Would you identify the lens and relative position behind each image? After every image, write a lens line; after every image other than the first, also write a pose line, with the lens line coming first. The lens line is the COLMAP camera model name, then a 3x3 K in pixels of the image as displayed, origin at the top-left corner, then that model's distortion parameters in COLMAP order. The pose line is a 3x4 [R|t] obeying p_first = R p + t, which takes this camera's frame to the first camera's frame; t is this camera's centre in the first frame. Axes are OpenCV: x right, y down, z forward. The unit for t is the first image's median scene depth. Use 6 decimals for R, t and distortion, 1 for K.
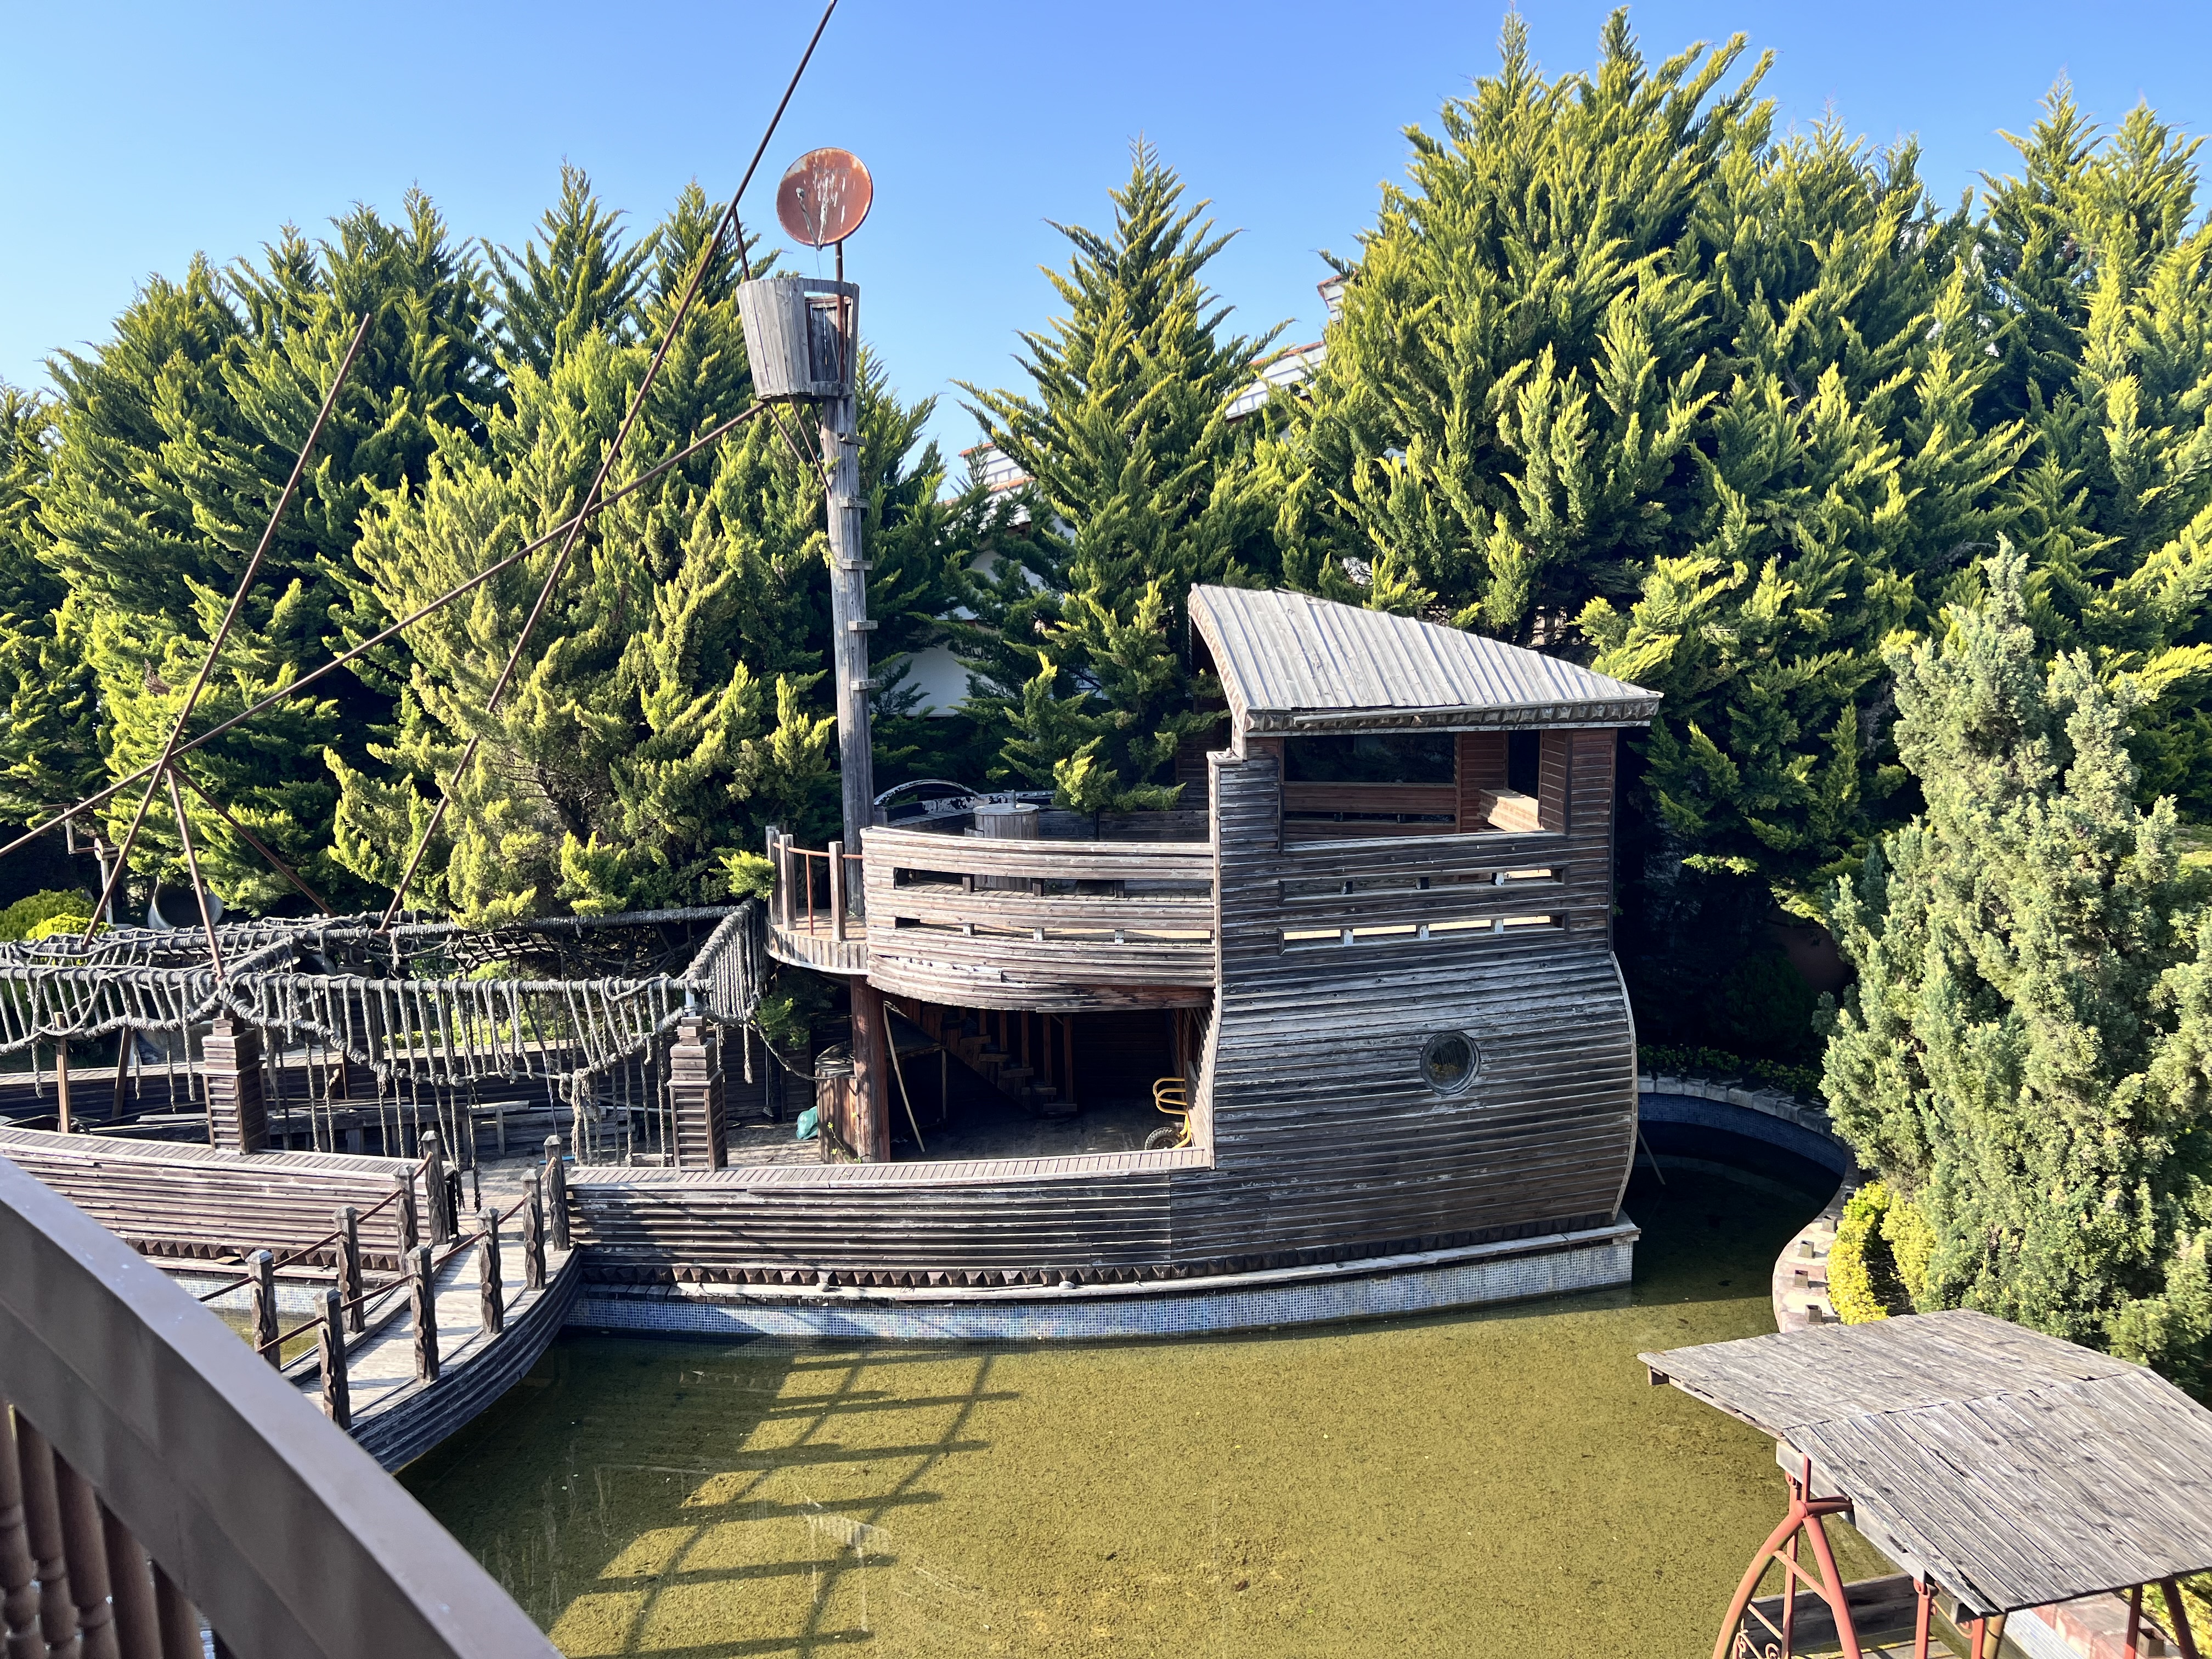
lens RADIAL K [[1635.0, 0, 1109.1], [0, 1635.0, 811.7], [0, 0, 1]] dist [0.036859, -0.045397]
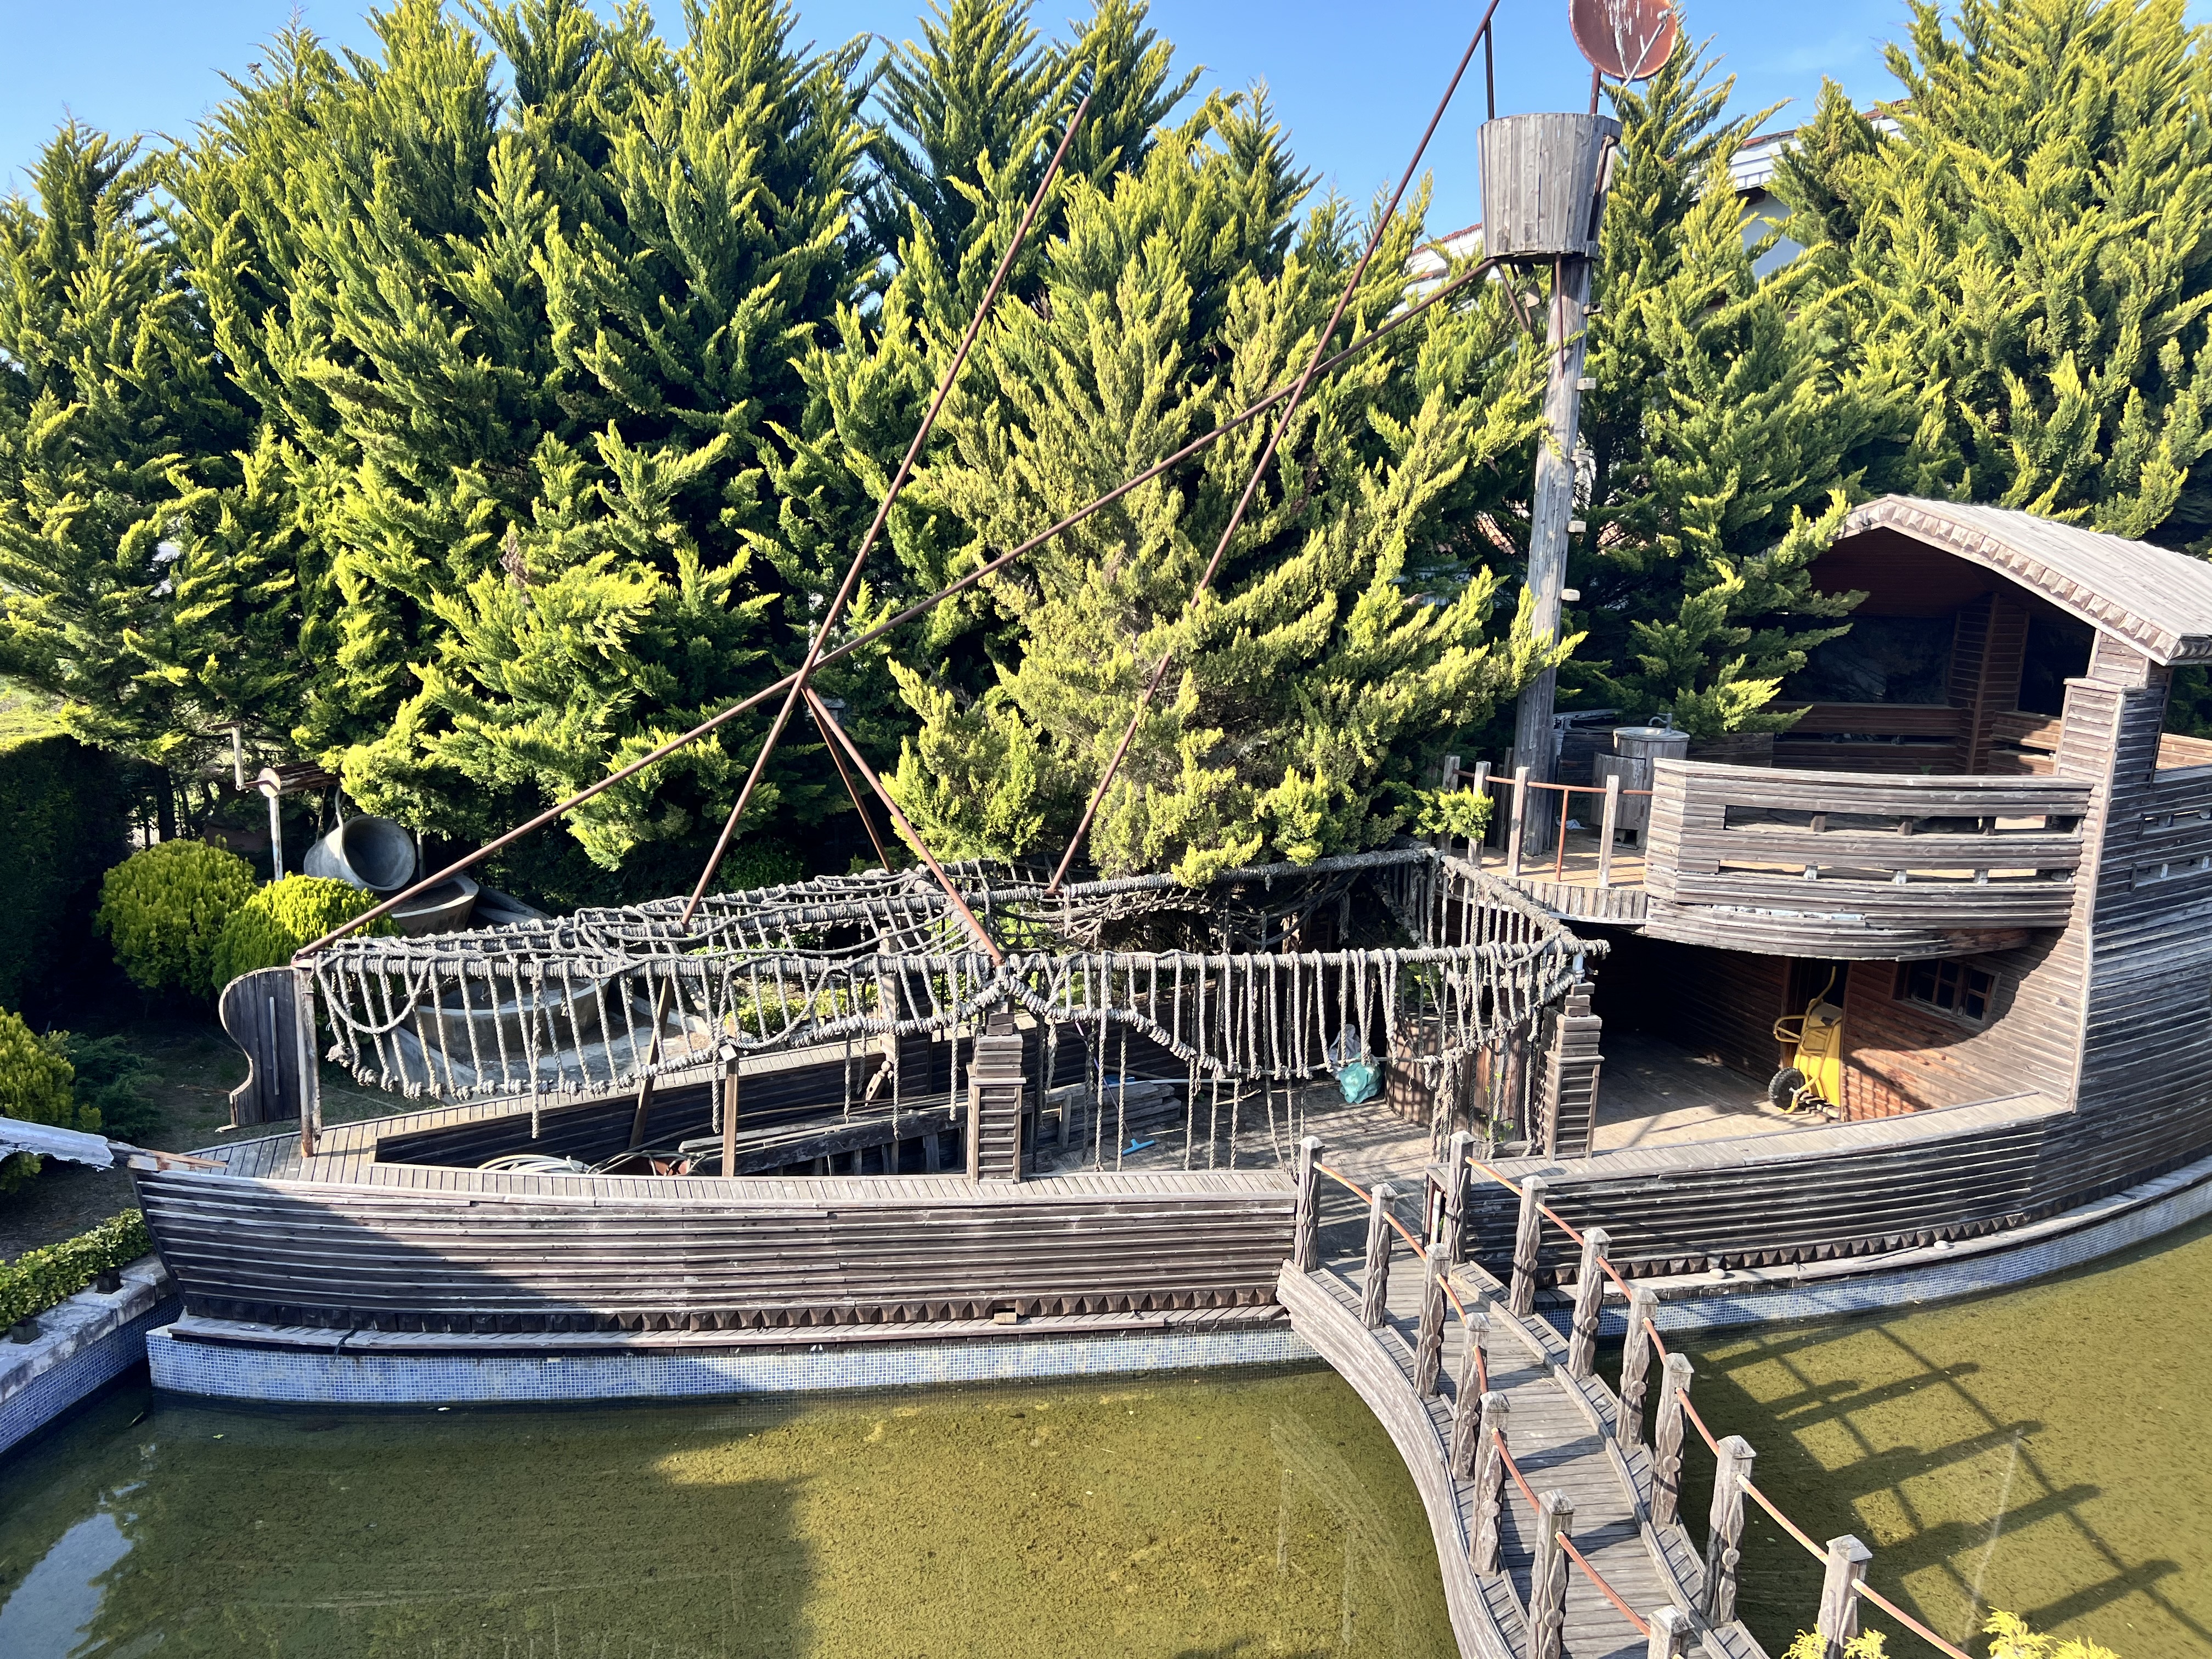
lens RADIAL K [[1635.0, 0, 1109.1], [0, 1635.0, 811.7], [0, 0, 1]] dist [0.036859, -0.045397]
pose [[0.945408, -0.018970, 0.325335, -0.769322], [-0.002858, 0.997783, 0.066487, -0.021791], [-0.325875, -0.063788, 0.943258, 0.271613]]
